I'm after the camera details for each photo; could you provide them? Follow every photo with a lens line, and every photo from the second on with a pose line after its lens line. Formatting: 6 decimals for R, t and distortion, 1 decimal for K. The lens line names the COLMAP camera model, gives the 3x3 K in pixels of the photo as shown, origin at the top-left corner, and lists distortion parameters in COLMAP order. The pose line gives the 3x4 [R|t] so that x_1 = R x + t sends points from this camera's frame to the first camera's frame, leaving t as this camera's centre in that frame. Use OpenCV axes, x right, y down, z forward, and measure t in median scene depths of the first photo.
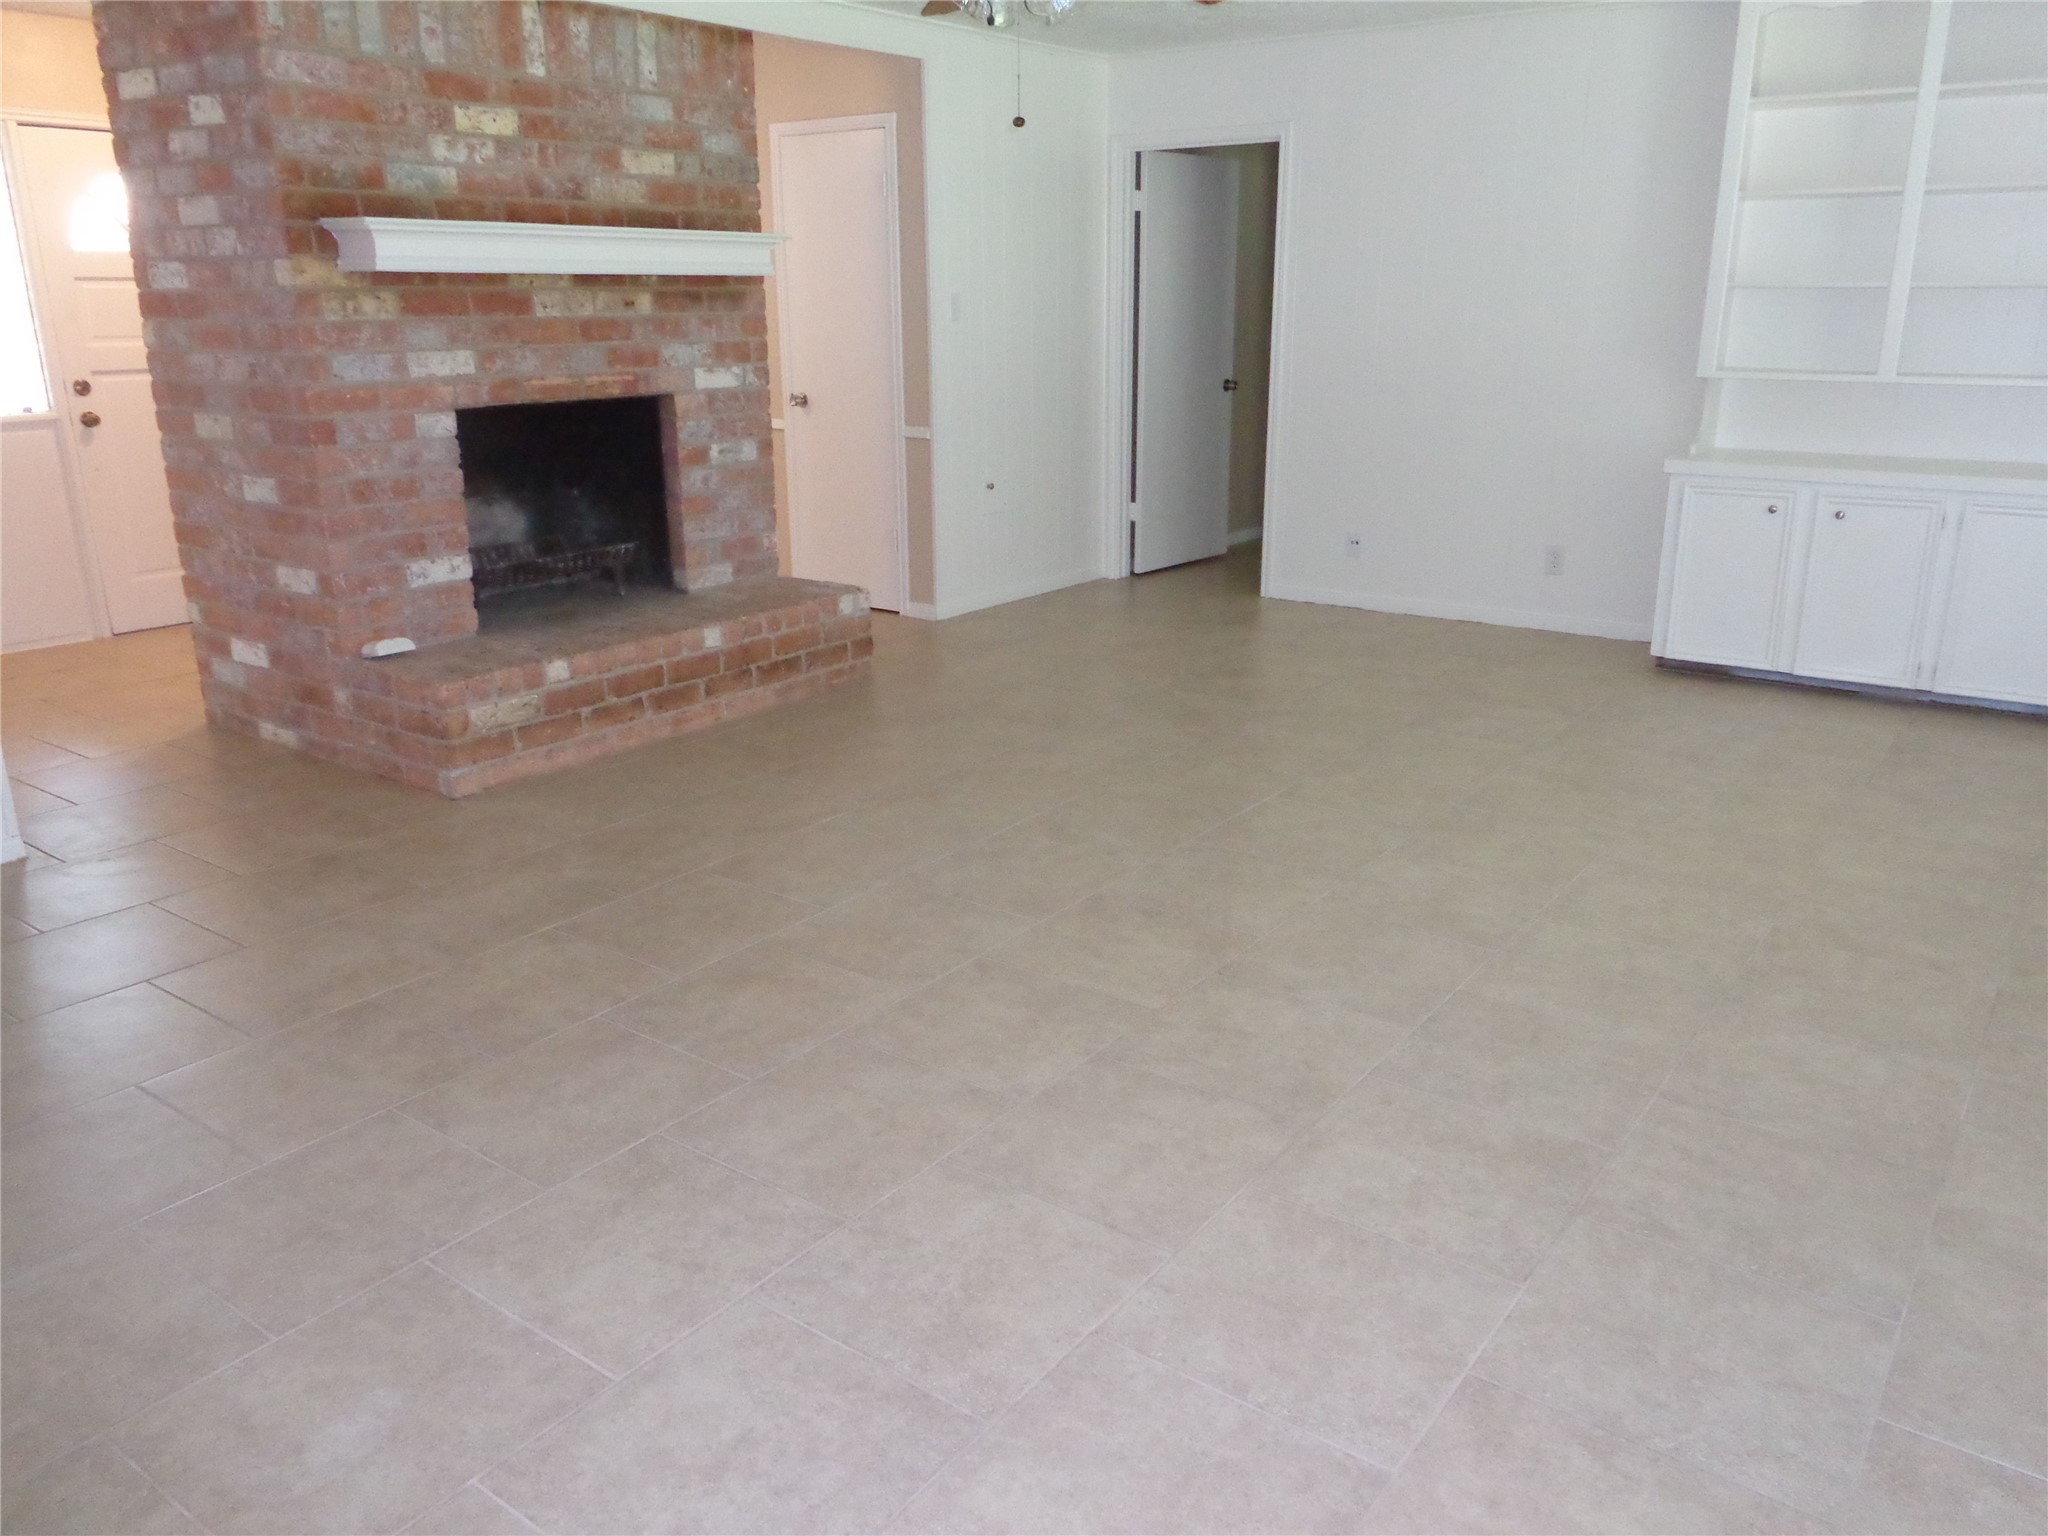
lens RADIAL K [[1511.3, 0, 1031.3], [0, 1511.3, 760.6], [0, 0, 1]] dist [-0.002965, -0.000474]
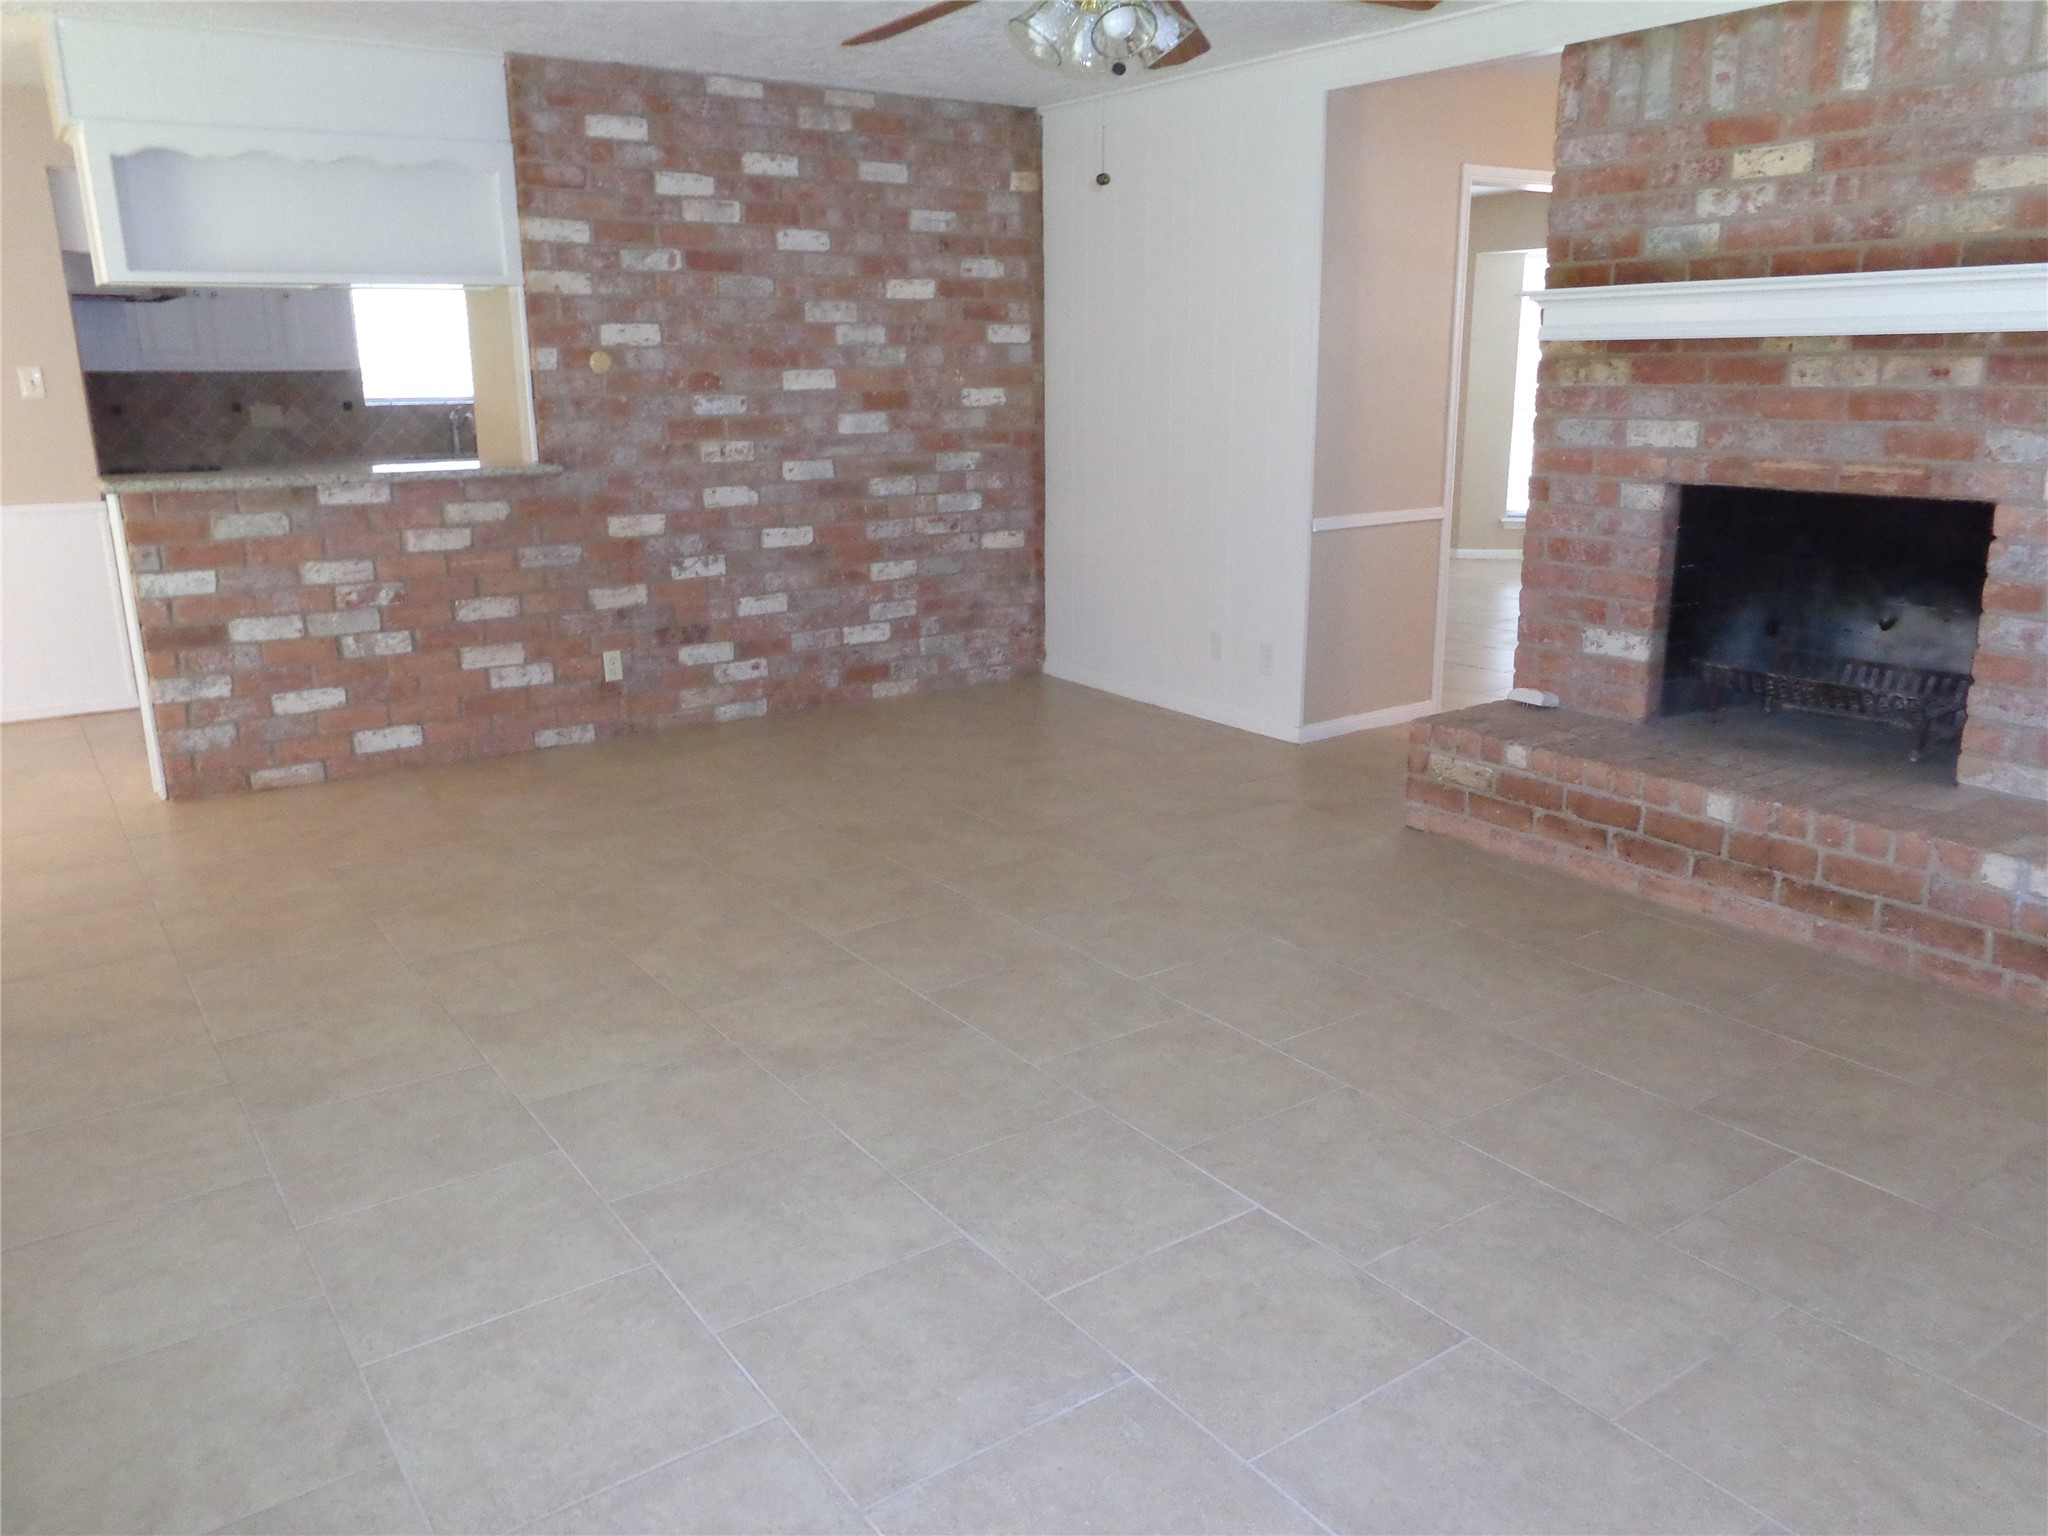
lens RADIAL K [[1511.3, 0, 1031.3], [0, 1511.3, 760.6], [0, 0, 1]] dist [-0.002965, -0.000474]
pose [[-0.307760, 0.248865, -0.918341, 0.627754], [-0.268059, 0.903411, 0.334653, -0.281890], [0.912923, 0.349162, -0.211324, 0.890228]]
